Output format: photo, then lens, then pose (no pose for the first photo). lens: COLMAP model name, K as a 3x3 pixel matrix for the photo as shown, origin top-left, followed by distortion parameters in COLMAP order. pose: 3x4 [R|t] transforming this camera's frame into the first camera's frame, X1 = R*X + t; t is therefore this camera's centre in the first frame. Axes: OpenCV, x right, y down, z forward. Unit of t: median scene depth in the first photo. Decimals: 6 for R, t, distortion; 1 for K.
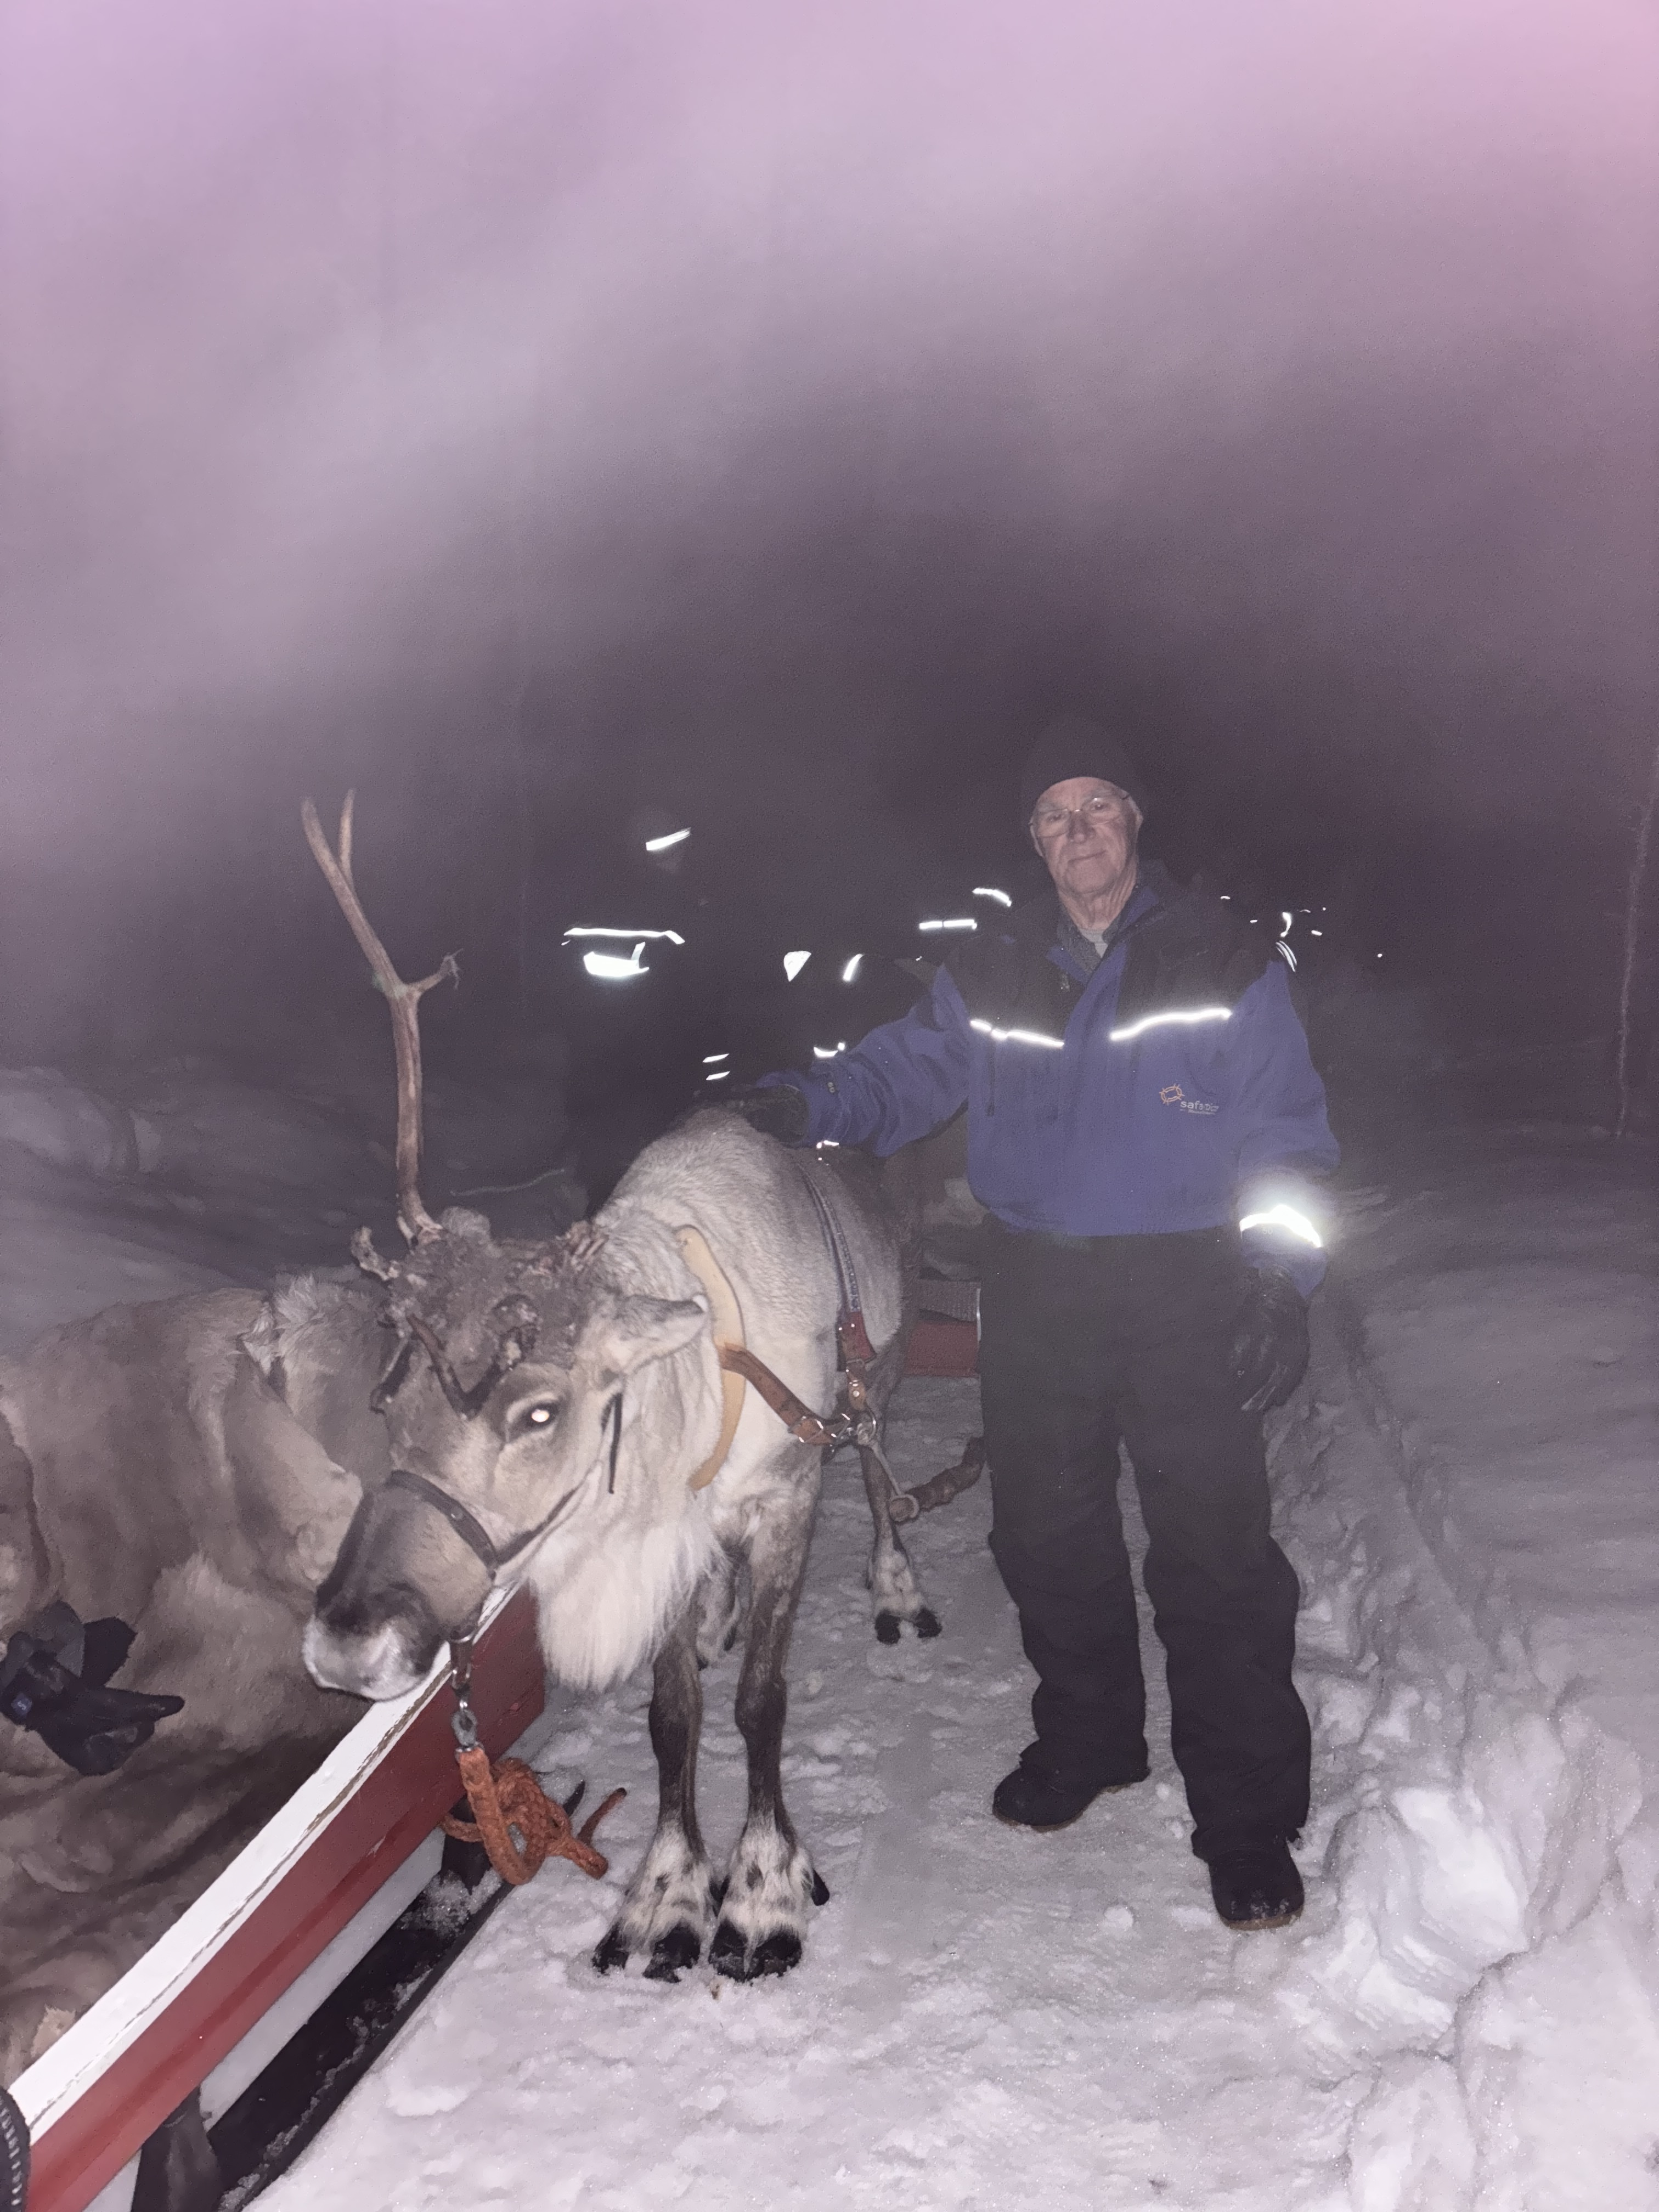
lens RADIAL K [[1682.0, 0, 829.5], [0, 1682.0, 1106.0], [0, 0, 1]] dist [0.117765, -0.129539]
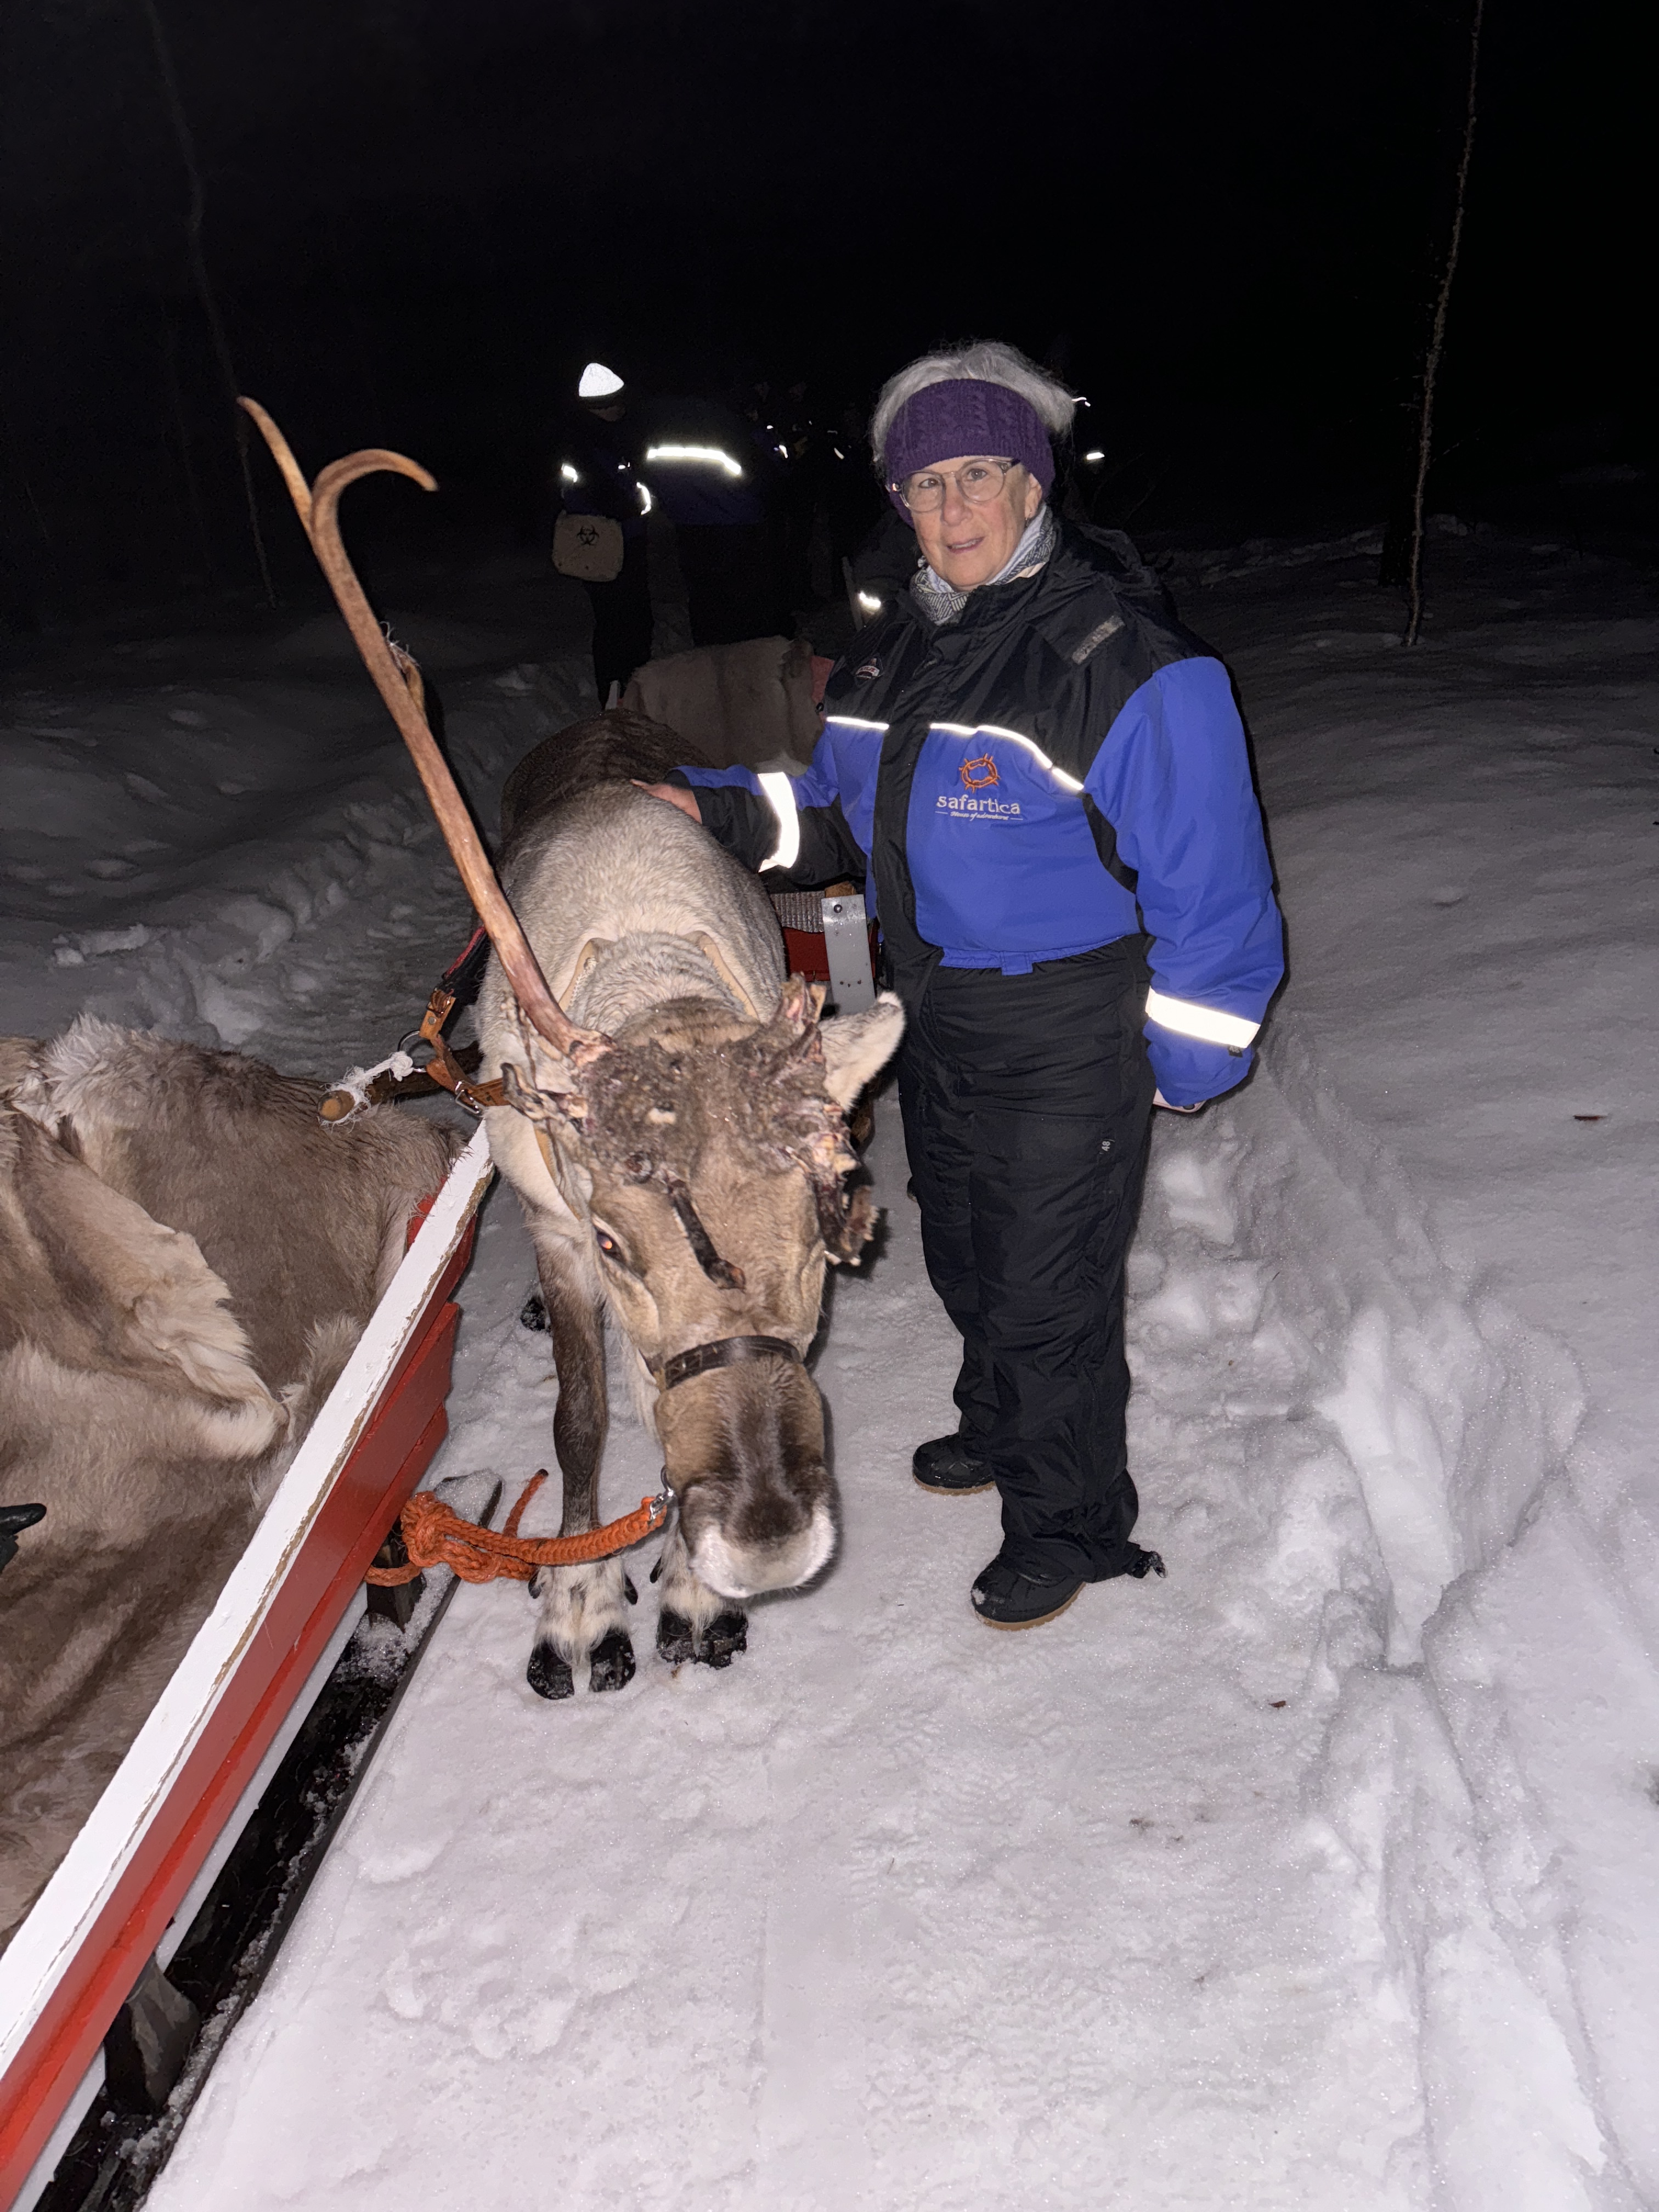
lens RADIAL K [[1562.2, 0, 829.5], [0, 1562.2, 1106.0], [0, 0, 1]] dist [0.051661, -0.053280]
pose [[0.985636, -0.127354, 0.110914, -0.035443], [0.090024, 0.951876, 0.292965, -0.061882], [-0.142886, -0.278772, 0.949668, 0.216789]]
